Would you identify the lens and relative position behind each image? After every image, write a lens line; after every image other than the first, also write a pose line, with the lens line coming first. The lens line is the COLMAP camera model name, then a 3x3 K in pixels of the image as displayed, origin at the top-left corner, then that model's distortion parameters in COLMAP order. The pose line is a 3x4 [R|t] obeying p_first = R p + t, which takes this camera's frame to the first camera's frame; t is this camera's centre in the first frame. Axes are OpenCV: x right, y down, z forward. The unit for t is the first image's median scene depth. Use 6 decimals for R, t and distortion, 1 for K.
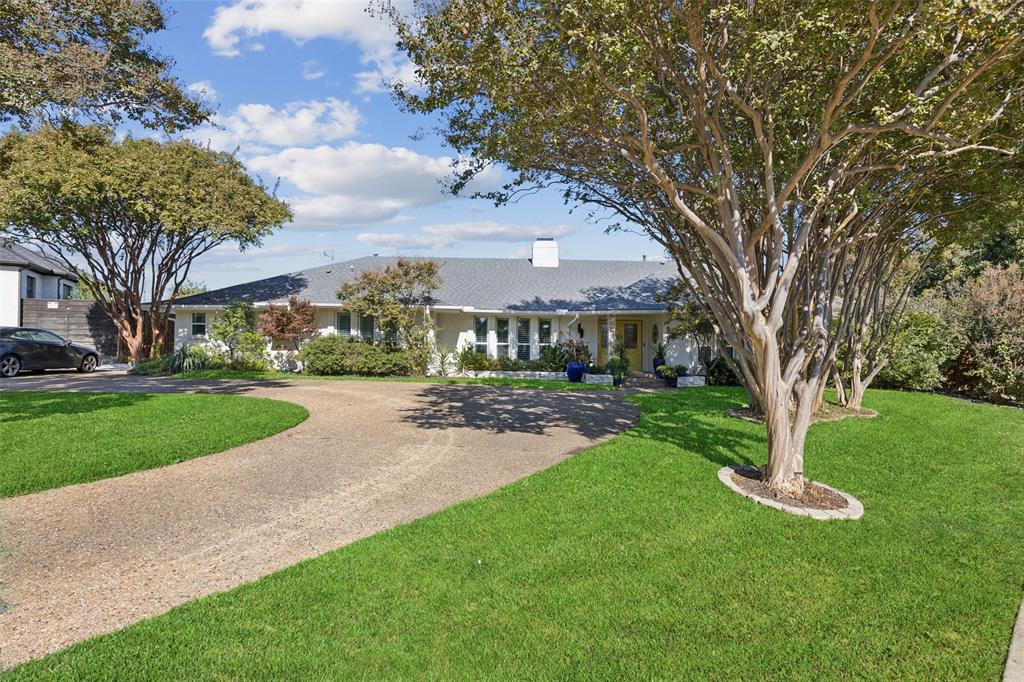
lens RADIAL K [[525.6, 0, 510.2], [0, 525.6, 341.1], [0, 0, 1]] dist [0.005731, 0.000373]
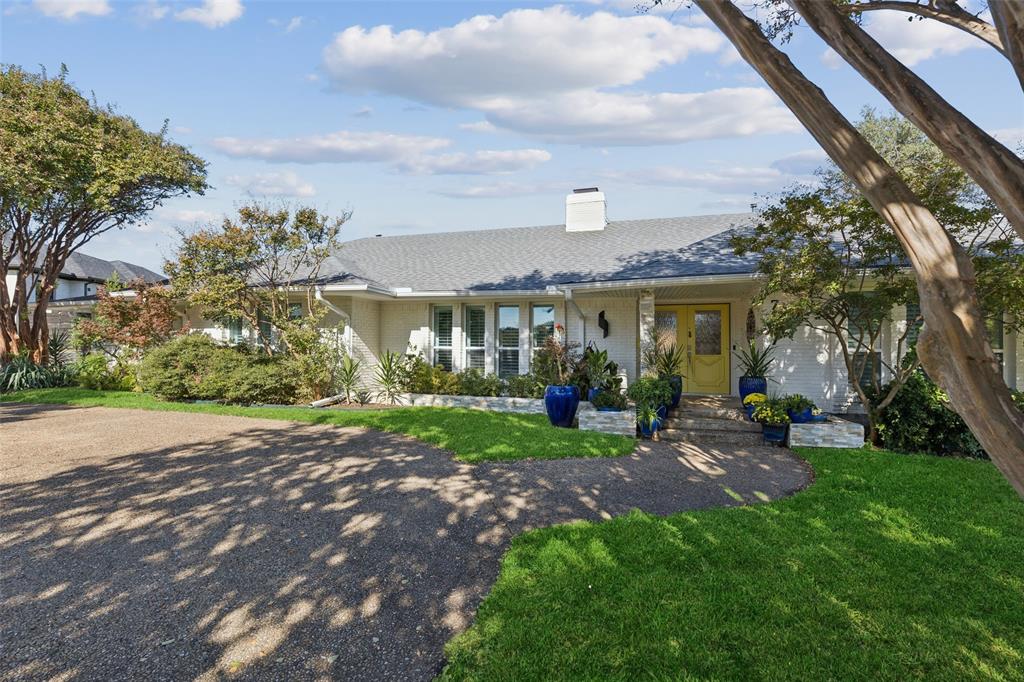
lens RADIAL K [[464.7, 0, 515.5], [0, 464.7, 341.1], [0, 0, 1]] dist [0.010840, 0.000229]
pose [[0.955400, -0.010674, -0.295122, 0.199867], [0.010729, 0.999941, -0.001433, -0.001785], [0.295120, -0.001797, 0.955459, 0.521022]]
